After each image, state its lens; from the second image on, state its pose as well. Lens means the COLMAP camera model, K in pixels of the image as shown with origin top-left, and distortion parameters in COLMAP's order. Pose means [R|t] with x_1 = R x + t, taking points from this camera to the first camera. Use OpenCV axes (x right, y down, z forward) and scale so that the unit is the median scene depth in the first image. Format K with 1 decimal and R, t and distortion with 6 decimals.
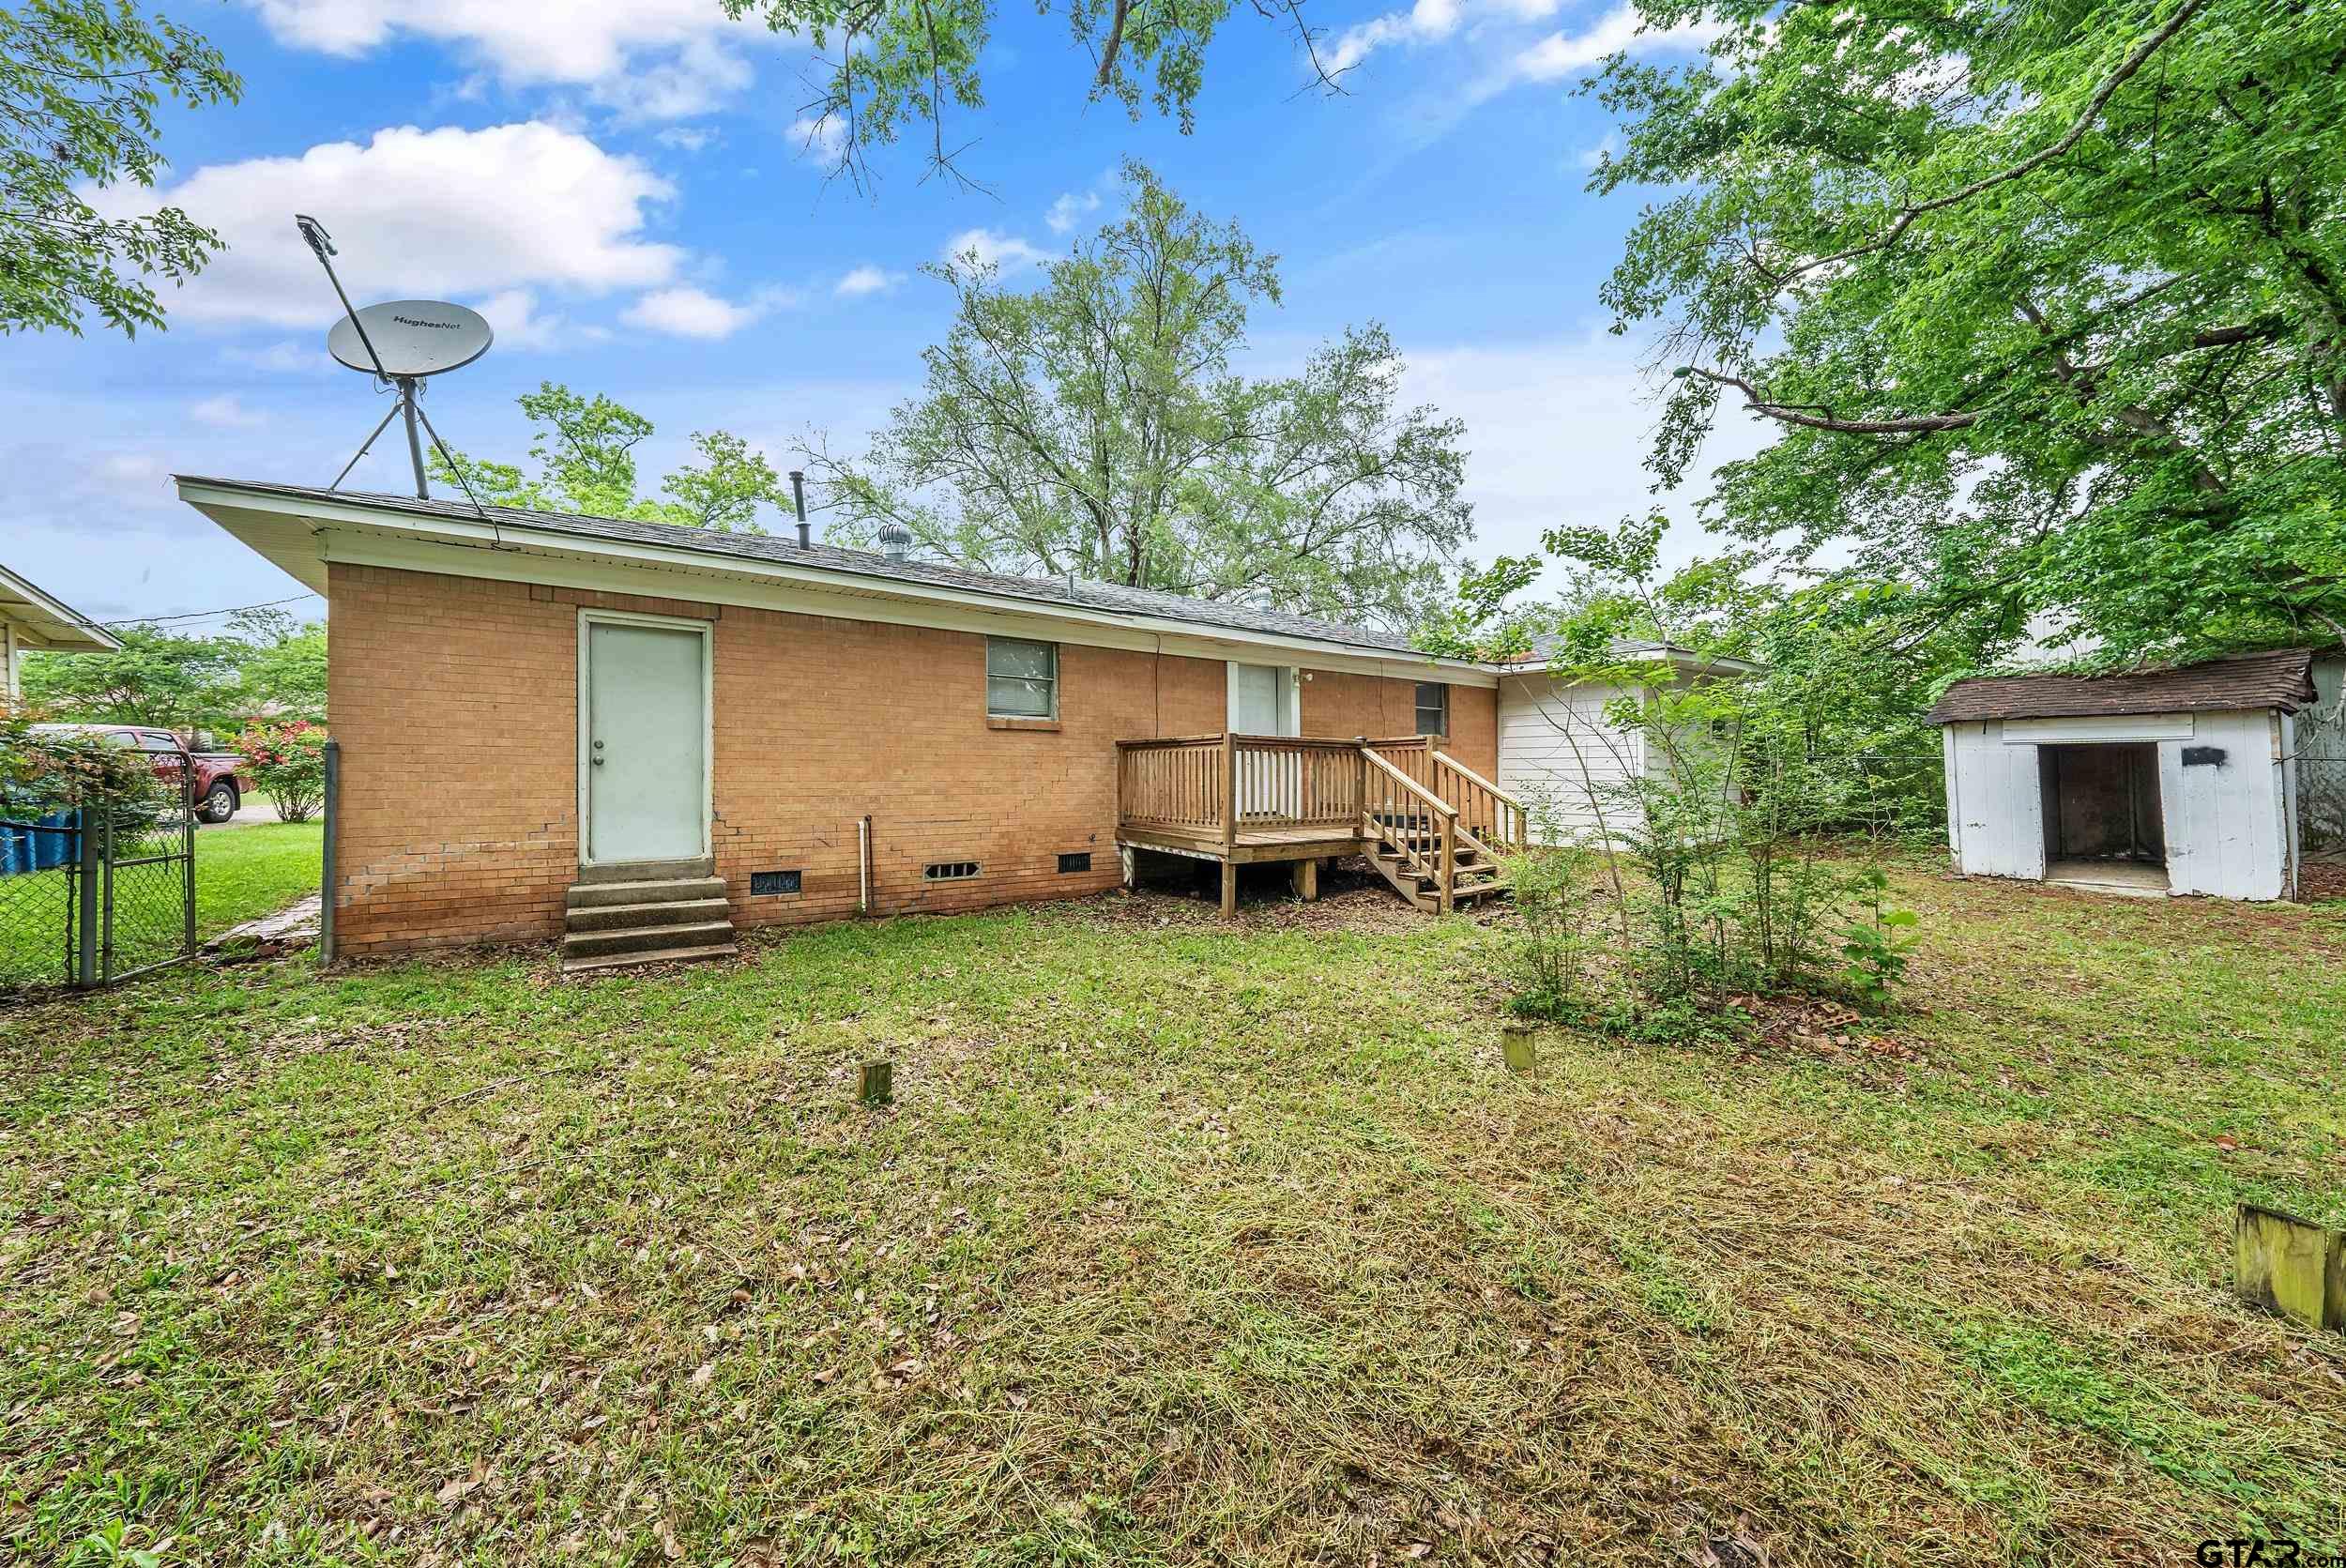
lens RADIAL K [[815.1, 0, 1173.0], [0, 815.1, 784.0], [0, 0, 1]] dist [0.000399, 0.000041]
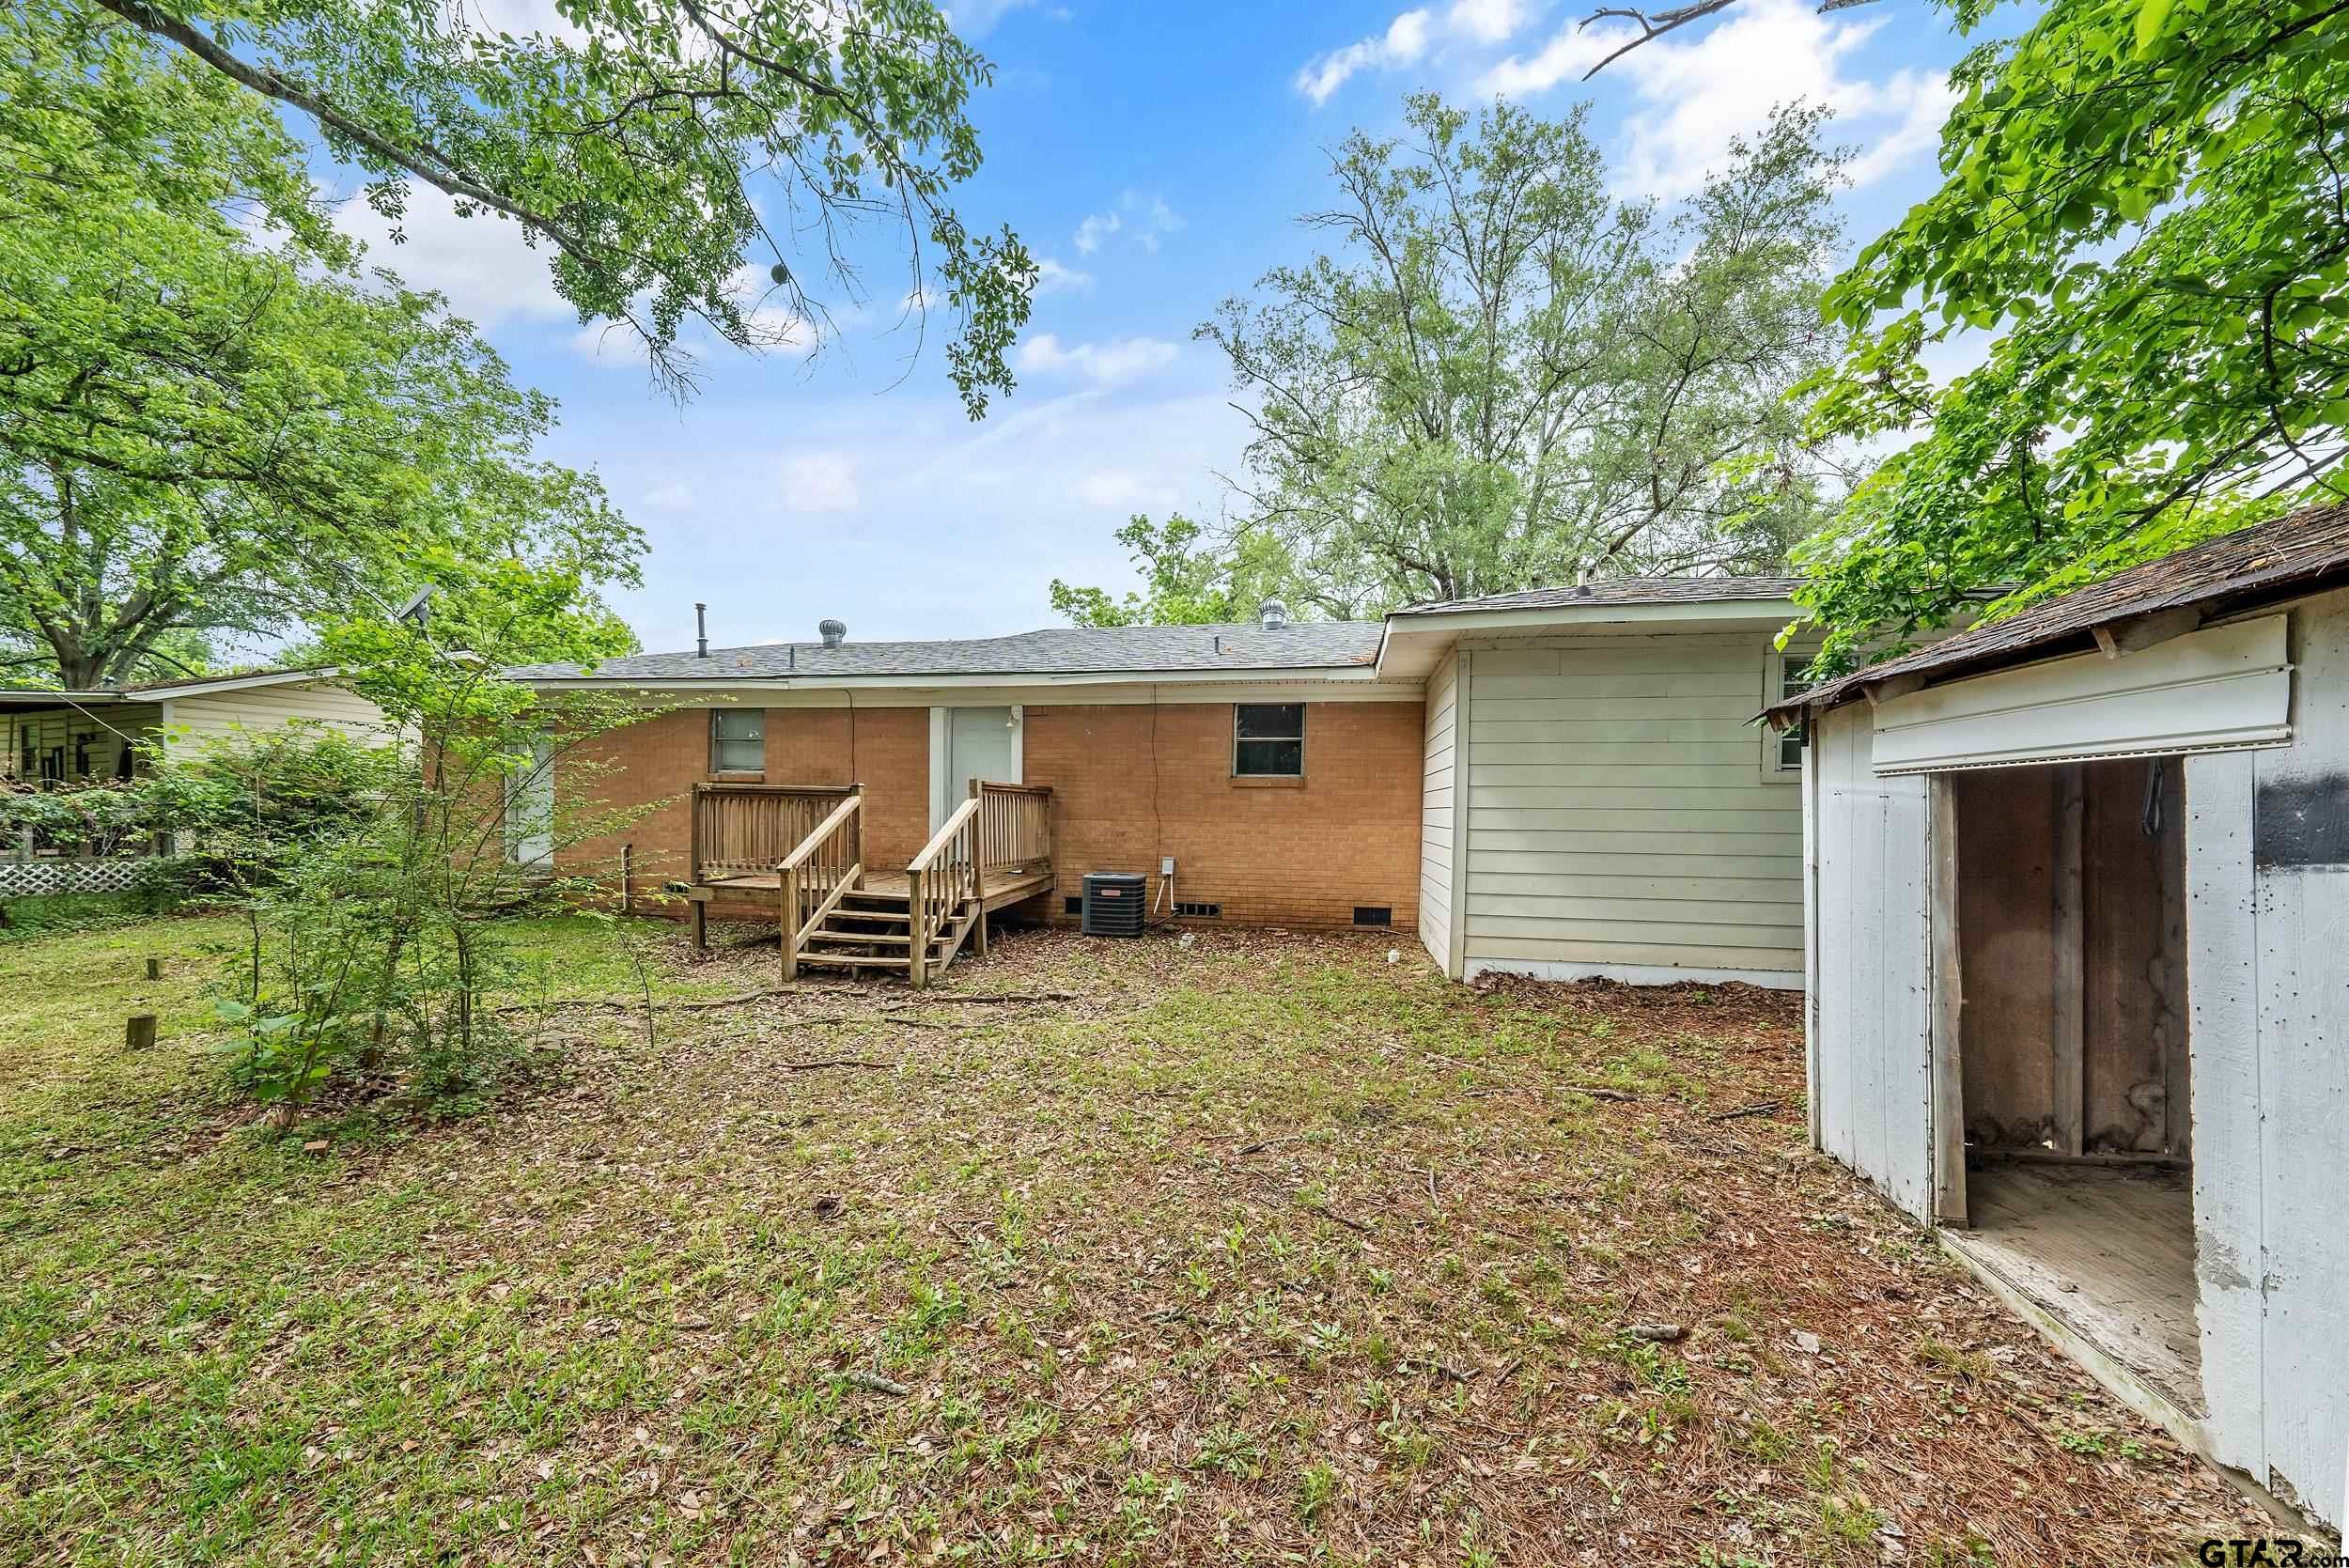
lens RADIAL K [[816.1, 0, 1174.5], [0, 816.1, 784.0], [0, 0, 1]] dist [0.000399, 0.000041]
pose [[0.697996, -0.013654, -0.715971, 1.085216], [-0.026204, 0.998662, -0.044592, -0.023334], [0.715622, 0.049887, 0.696704, 0.582381]]
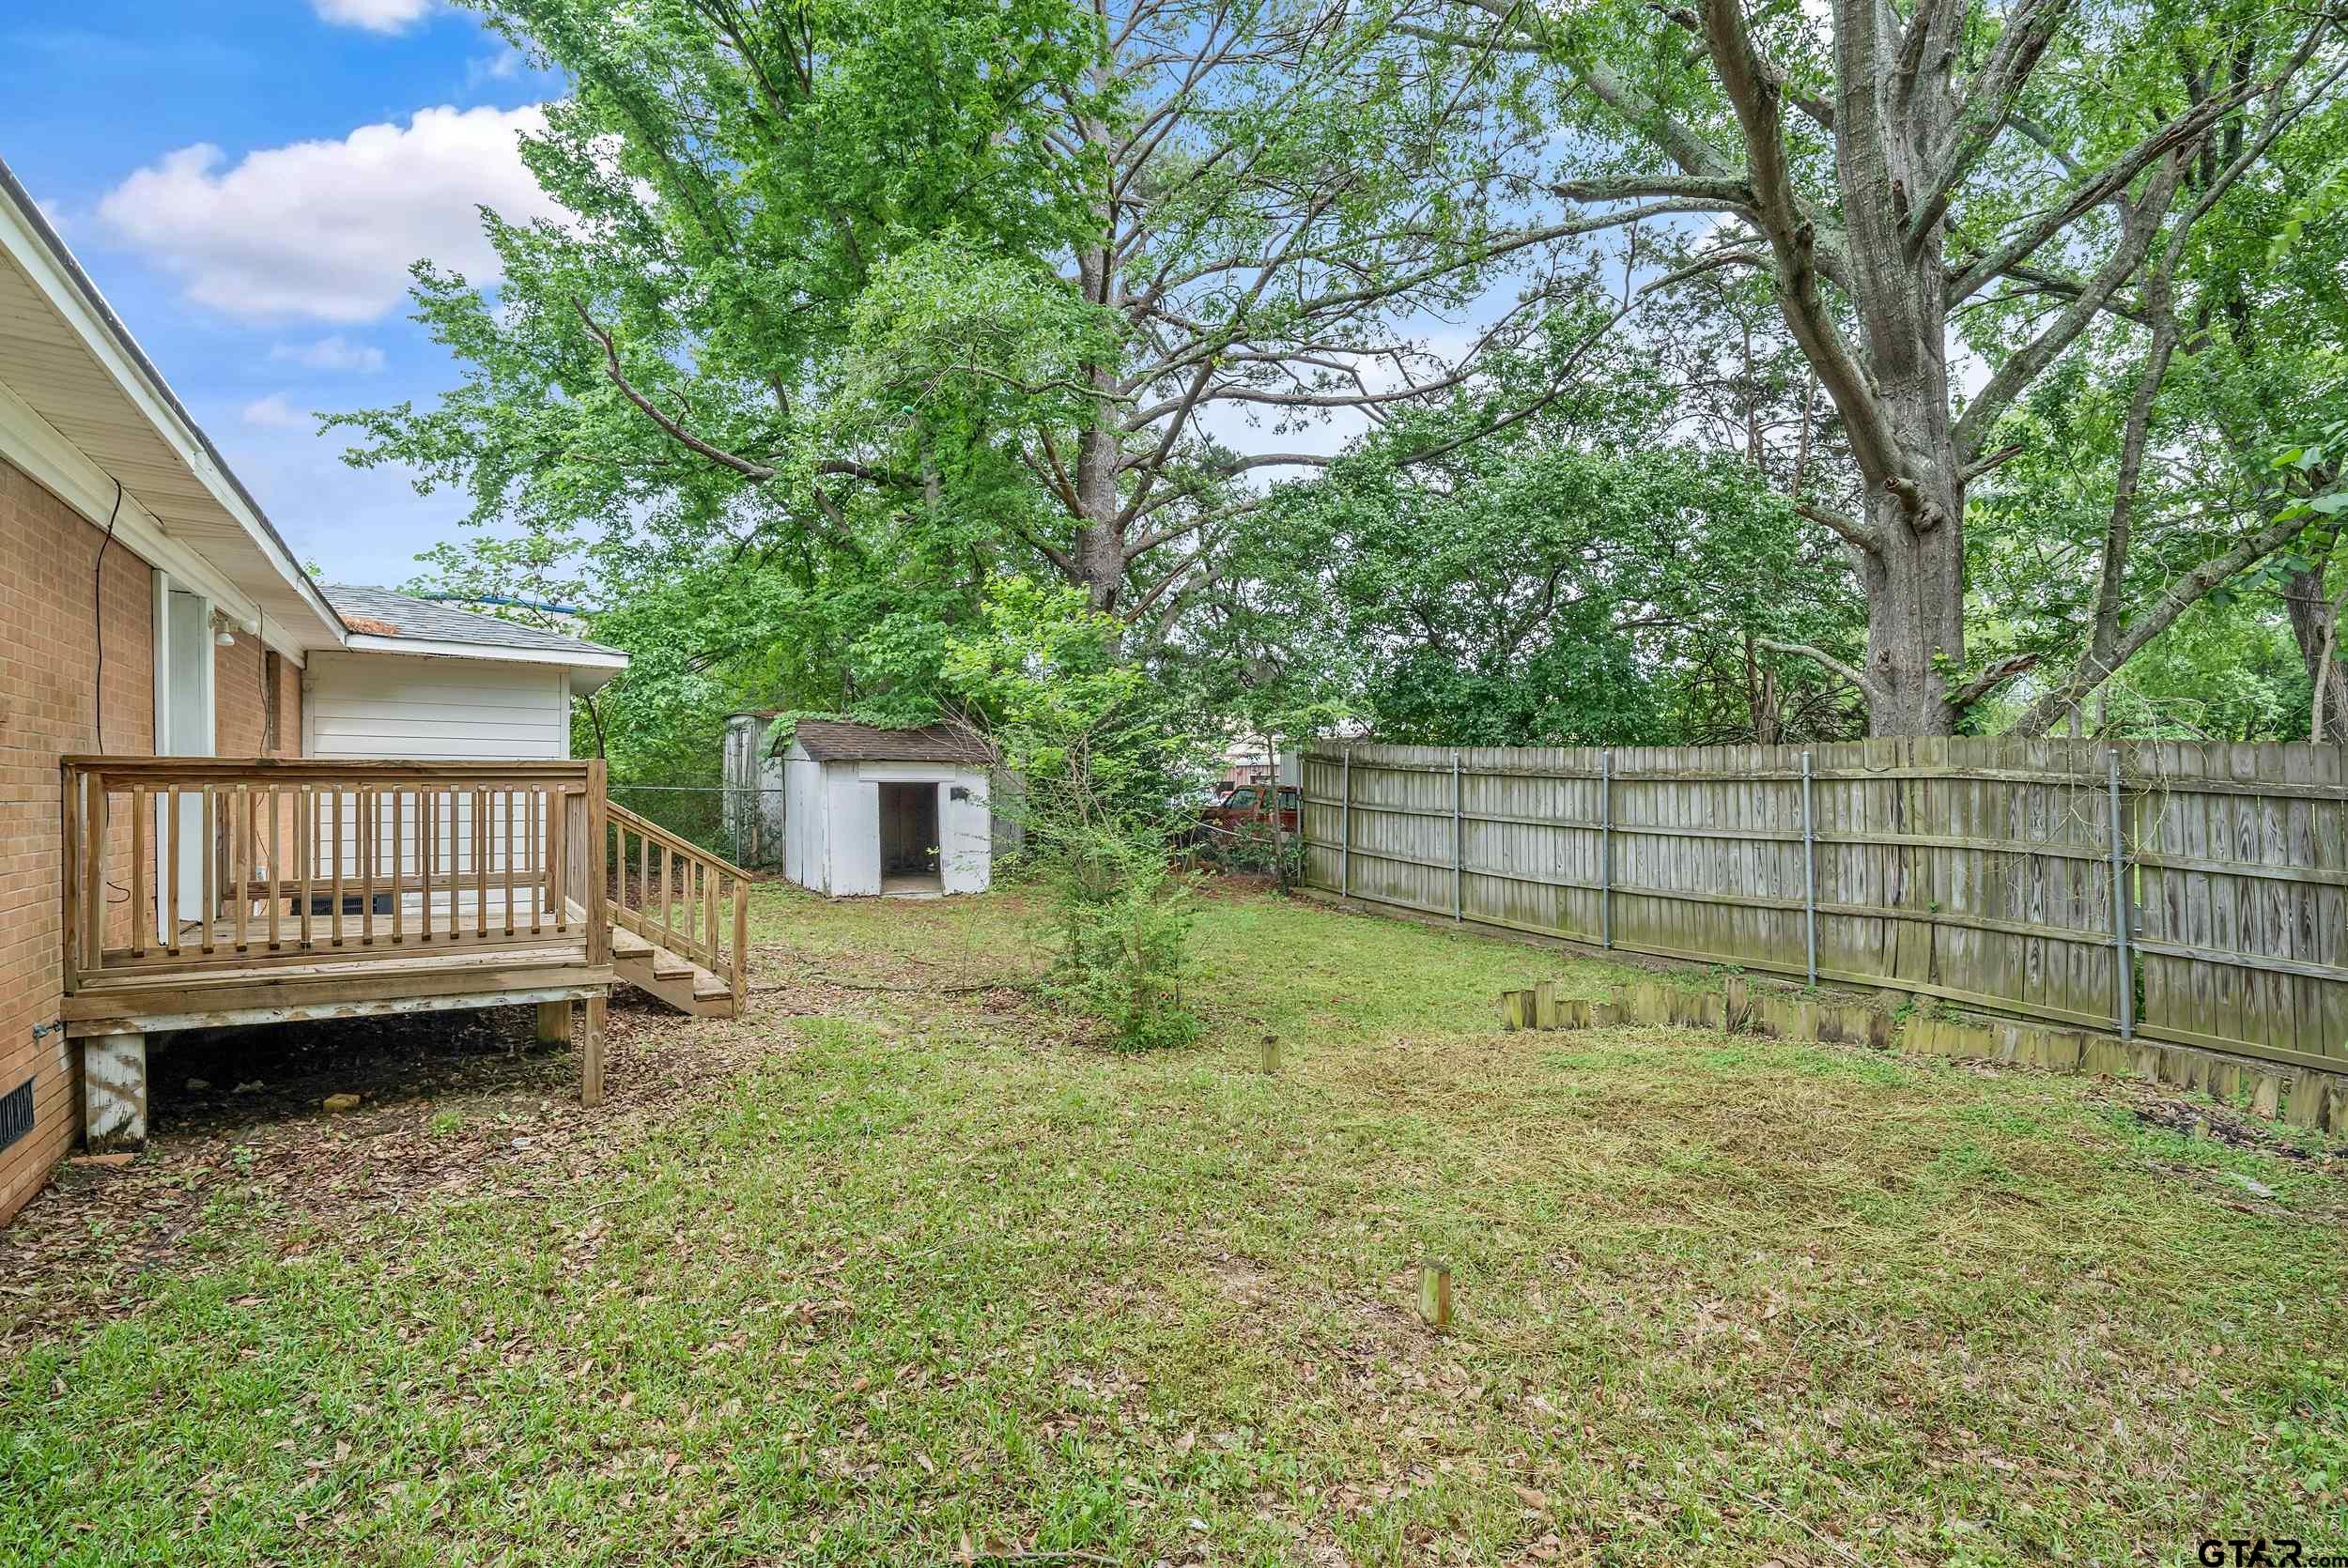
lens RADIAL K [[1128.2, 0, 1174.0], [0, 1128.2, 784.0], [0, 0, 1]] dist [0.000184, 0.000030]
pose [[0.051482, 0.000398, 0.998674, -0.580545], [0.021130, 0.999776, -0.001488, -0.034916], [-0.998450, 0.021179, 0.051462, 0.469221]]
